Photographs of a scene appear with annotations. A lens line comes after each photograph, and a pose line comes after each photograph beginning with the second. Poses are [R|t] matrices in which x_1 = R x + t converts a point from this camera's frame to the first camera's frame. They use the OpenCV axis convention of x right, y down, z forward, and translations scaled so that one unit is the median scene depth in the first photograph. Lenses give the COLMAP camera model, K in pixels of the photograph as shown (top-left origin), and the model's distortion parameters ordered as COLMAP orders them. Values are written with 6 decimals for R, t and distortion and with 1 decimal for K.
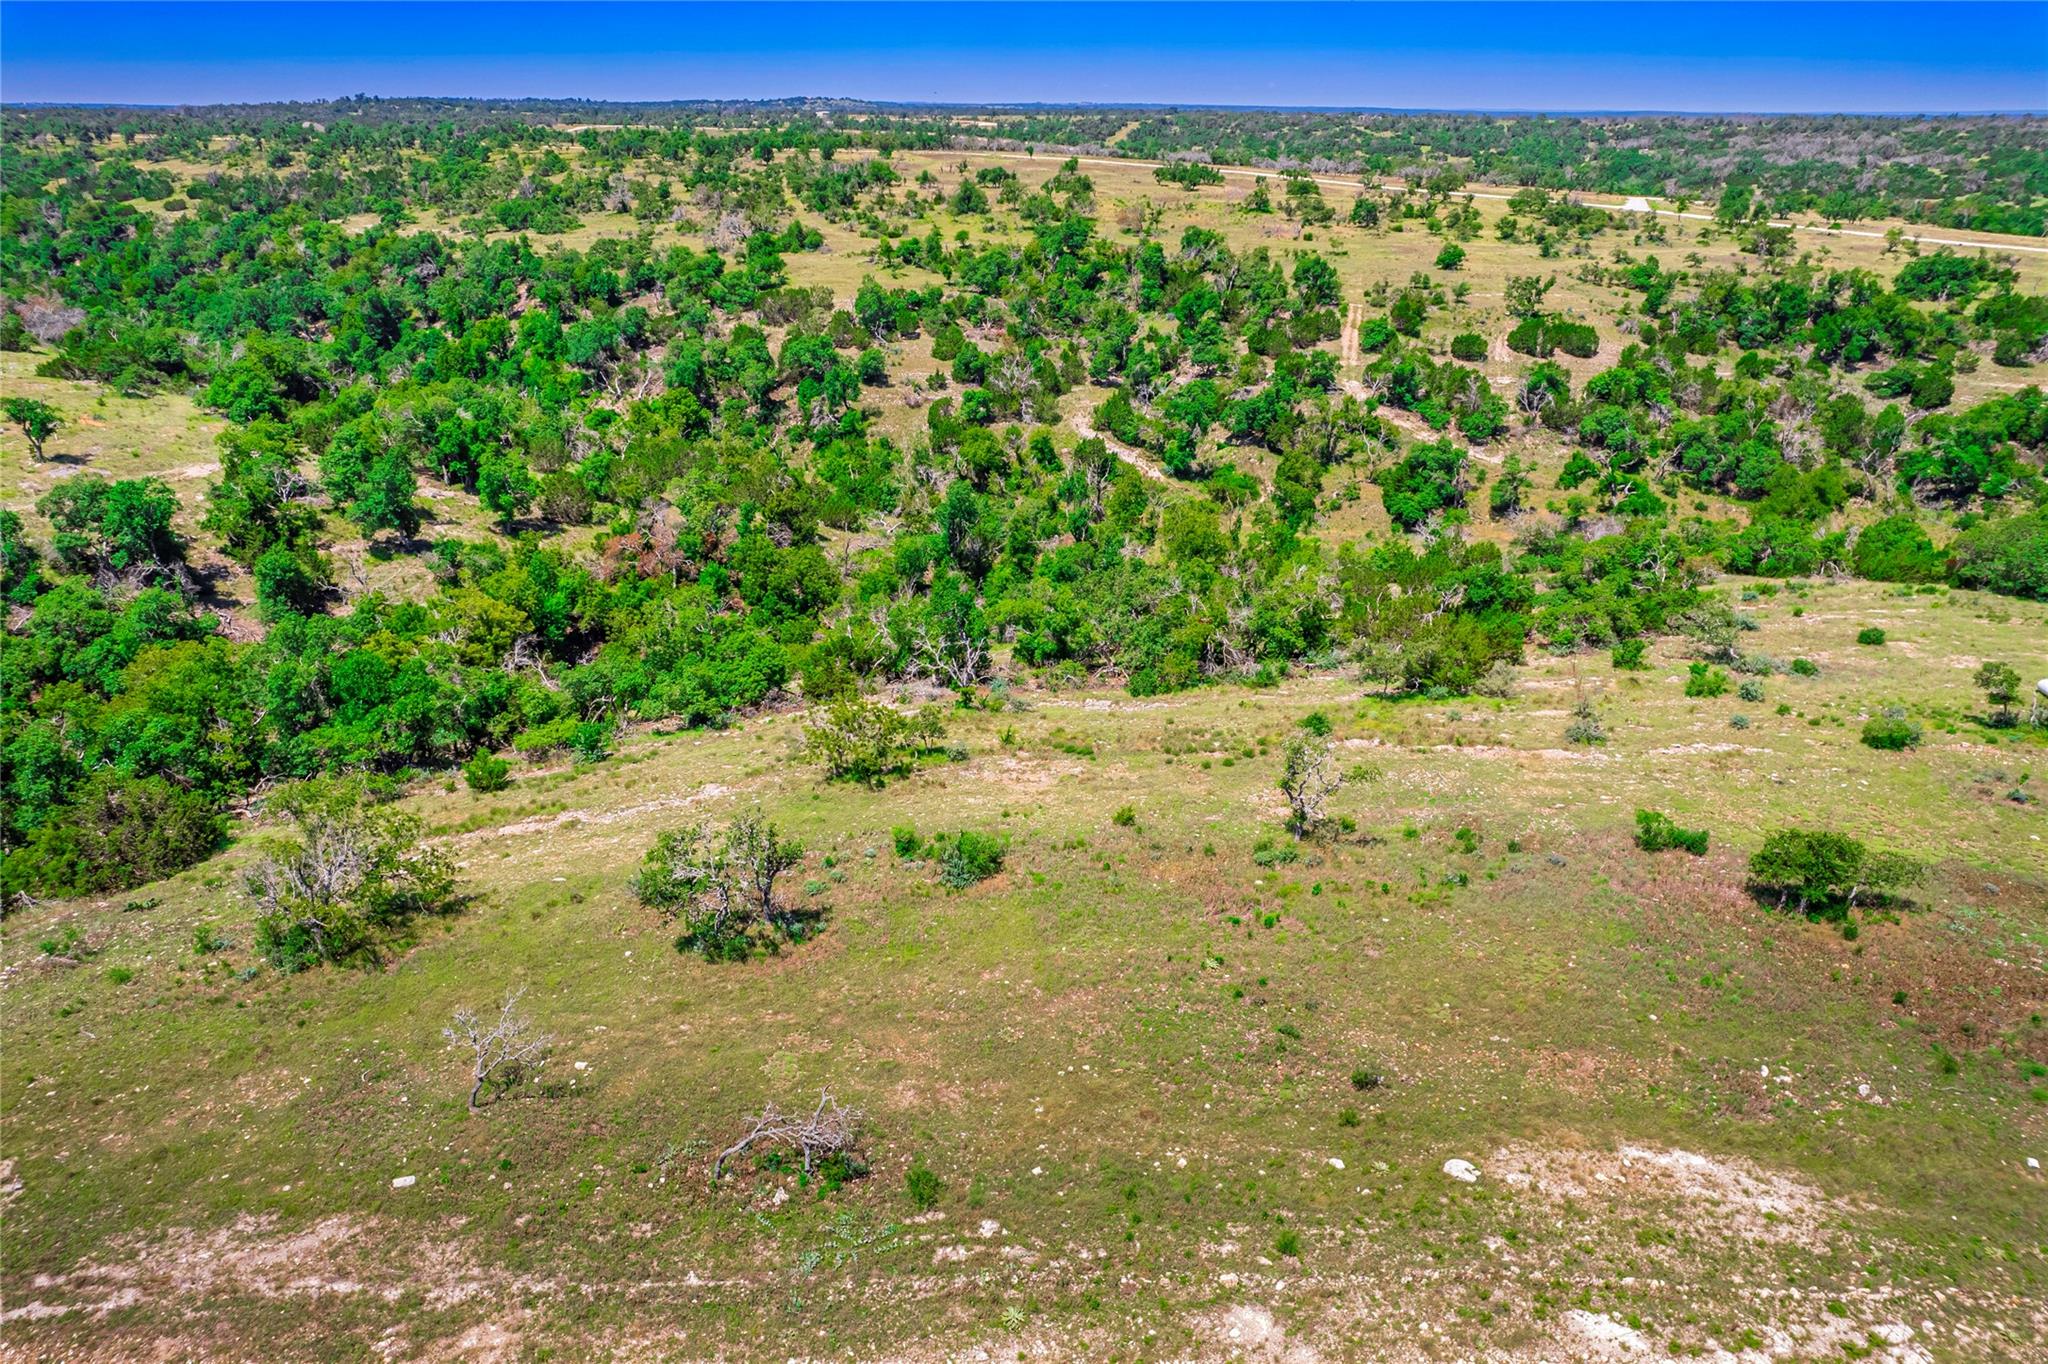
lens RADIAL K [[1323.9, 0, 1024.0], [0, 1323.9, 682.0], [0, 0, 1]] dist [-0.067901, 0.070304]
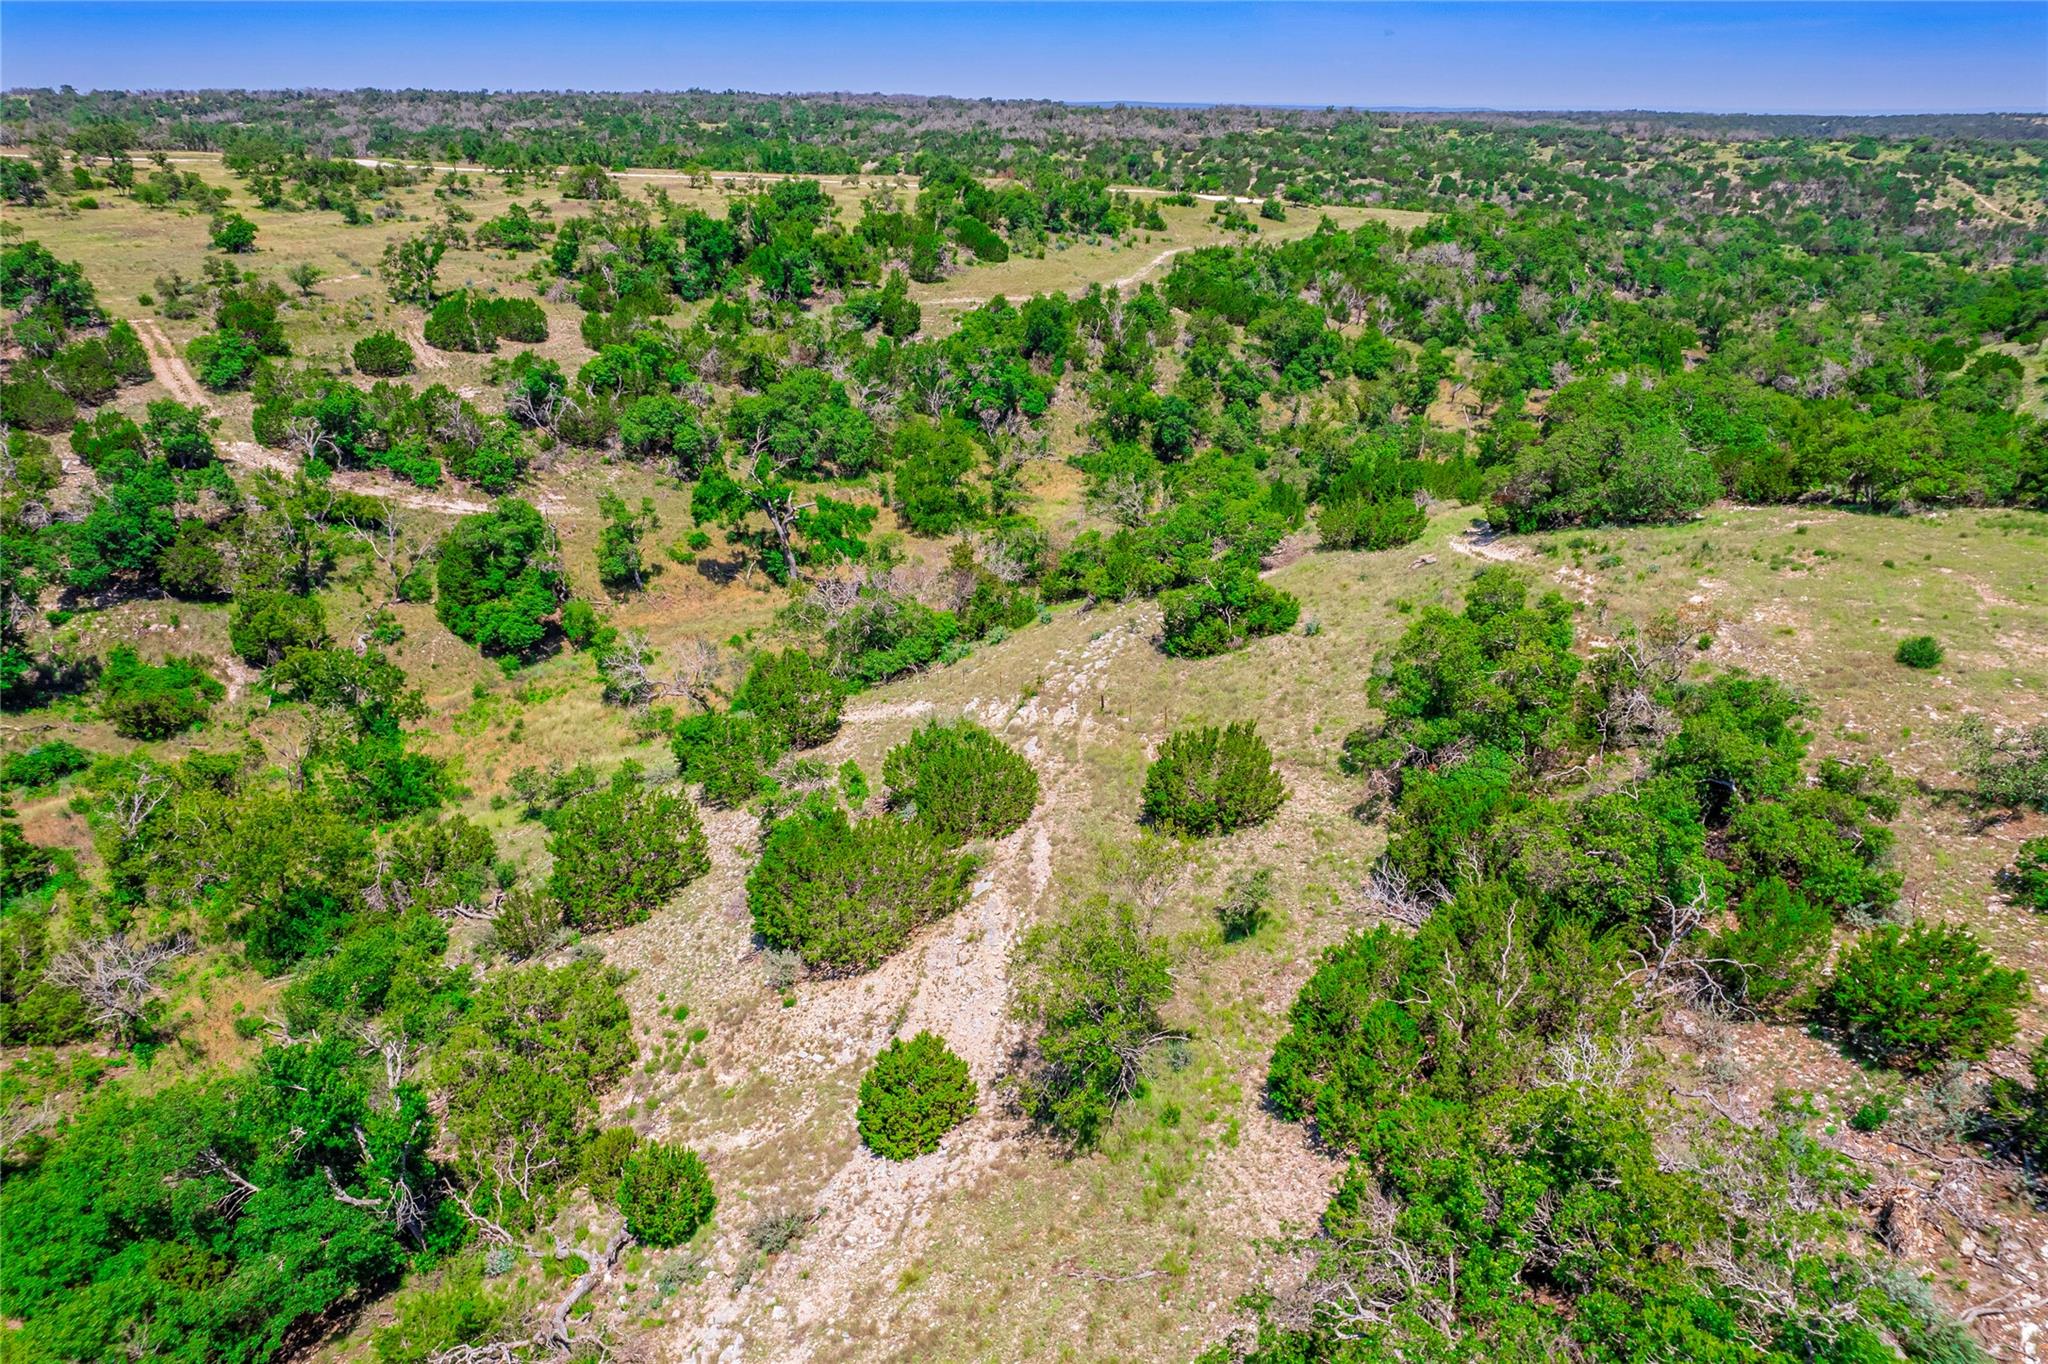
lens RADIAL K [[1323.9, 0, 1024.0], [0, 1323.9, 682.0], [0, 0, 1]] dist [-0.067901, 0.070304]
pose [[0.565950, -0.340640, 0.750776, -0.024894], [0.336609, 0.926763, 0.166745, -0.109587], [-0.752592, 0.158349, 0.639164, 0.383565]]
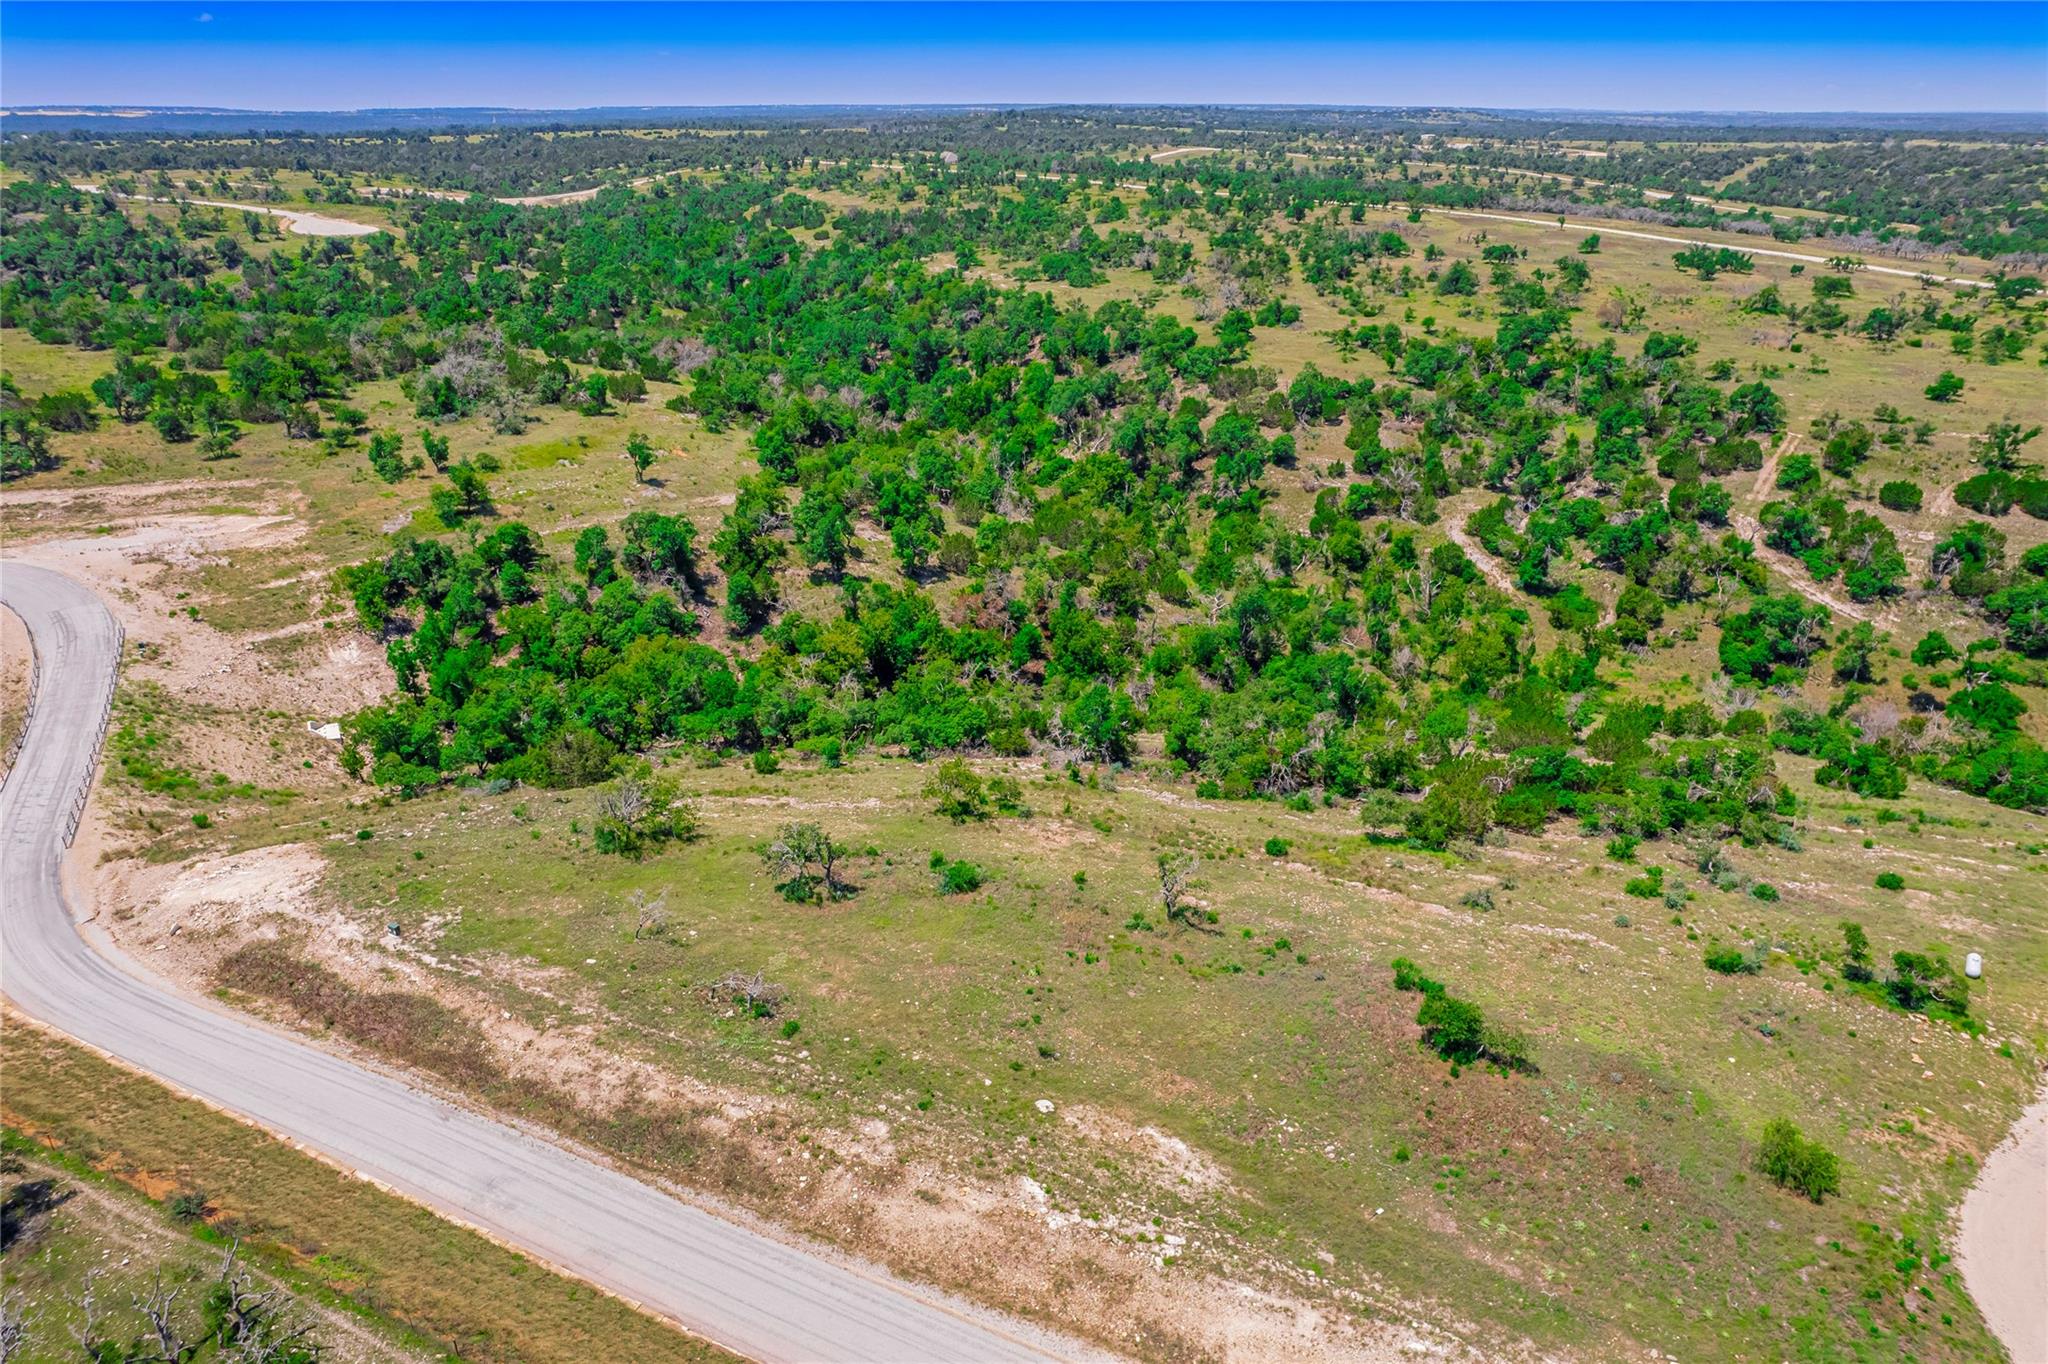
lens RADIAL K [[1323.9, 0, 1024.0], [0, 1323.9, 682.0], [0, 0, 1]] dist [-0.067901, 0.070304]
pose [[0.904766, 0.175039, -0.388277, 0.159391], [-0.174726, 0.983943, 0.036422, -0.046009], [0.388418, 0.034888, 0.920823, -0.123246]]
